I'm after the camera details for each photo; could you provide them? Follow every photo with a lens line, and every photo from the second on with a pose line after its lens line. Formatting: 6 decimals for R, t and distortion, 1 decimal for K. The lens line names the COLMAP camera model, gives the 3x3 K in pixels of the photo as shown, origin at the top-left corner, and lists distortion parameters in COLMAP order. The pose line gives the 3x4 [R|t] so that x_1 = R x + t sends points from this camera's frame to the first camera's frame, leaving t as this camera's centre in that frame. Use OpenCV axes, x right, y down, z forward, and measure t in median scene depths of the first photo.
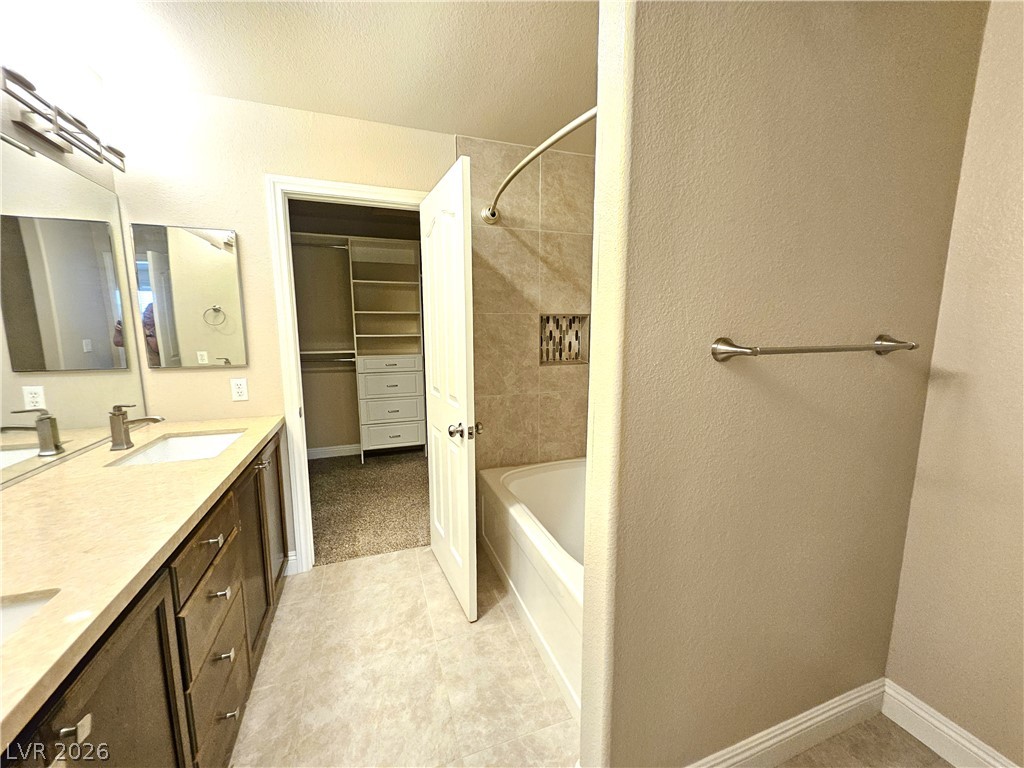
lens RADIAL K [[399.3, 0, 512.7], [0, 399.3, 378.2], [0, 0, 1]] dist [0.005314, -0.001566]
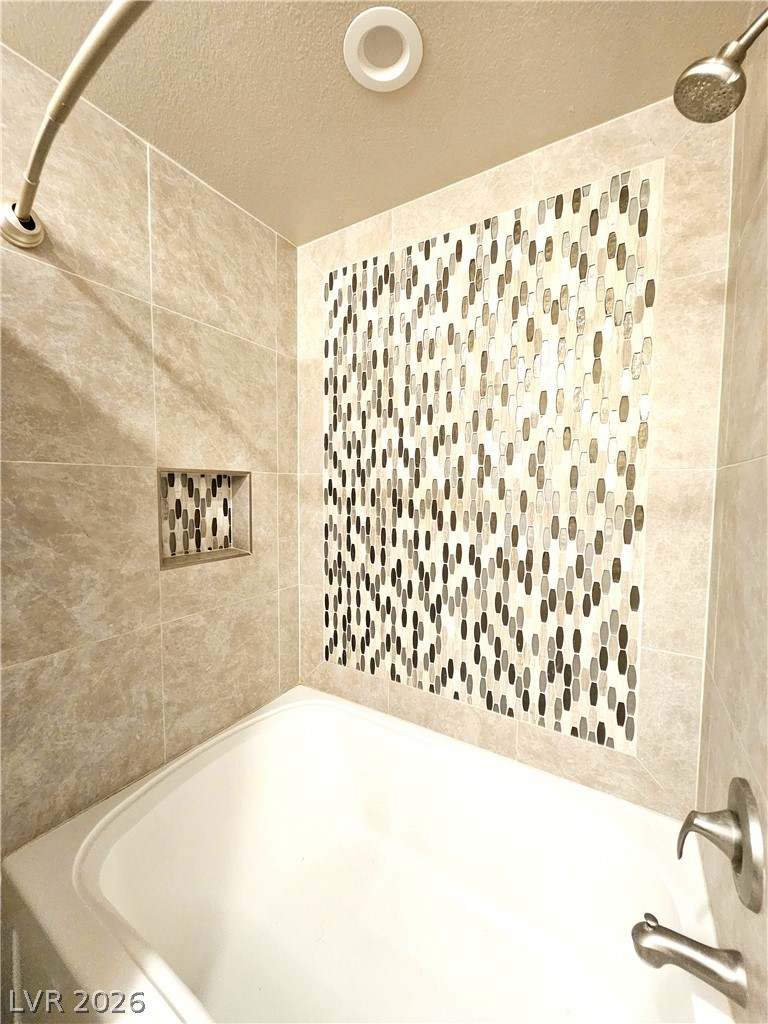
lens RADIAL K [[399.3, 0, 381.2], [0, 399.3, 514.0], [0, 0, 1]] dist [0.005314, -0.001566]
pose [[0.787987, -0.029258, 0.614997, -0.022263], [0.063097, 0.997449, -0.033392, -0.069573], [-0.612451, 0.065117, 0.787822, 0.440823]]
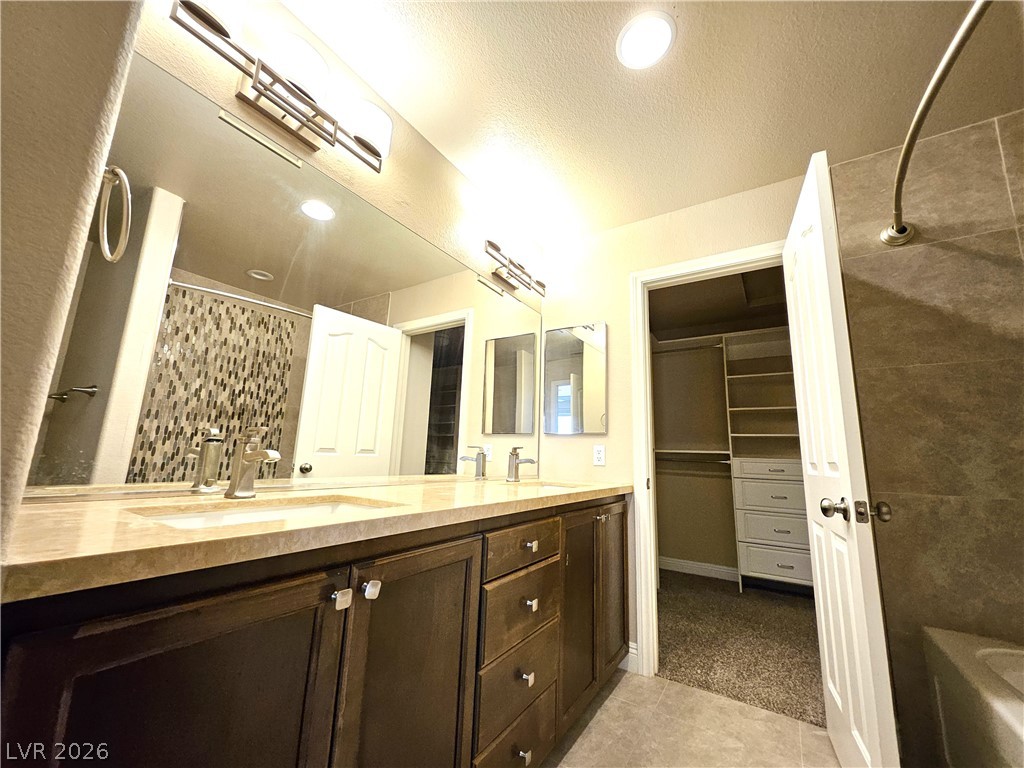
lens RADIAL K [[399.3, 0, 512.9], [0, 399.3, 381.1], [0, 0, 1]] dist [0.005314, -0.001566]
pose [[0.605449, -0.122508, -0.786399, 0.057243], [-0.138262, 0.956869, -0.255512, 0.120893], [0.783783, 0.263428, 0.562397, 0.110756]]
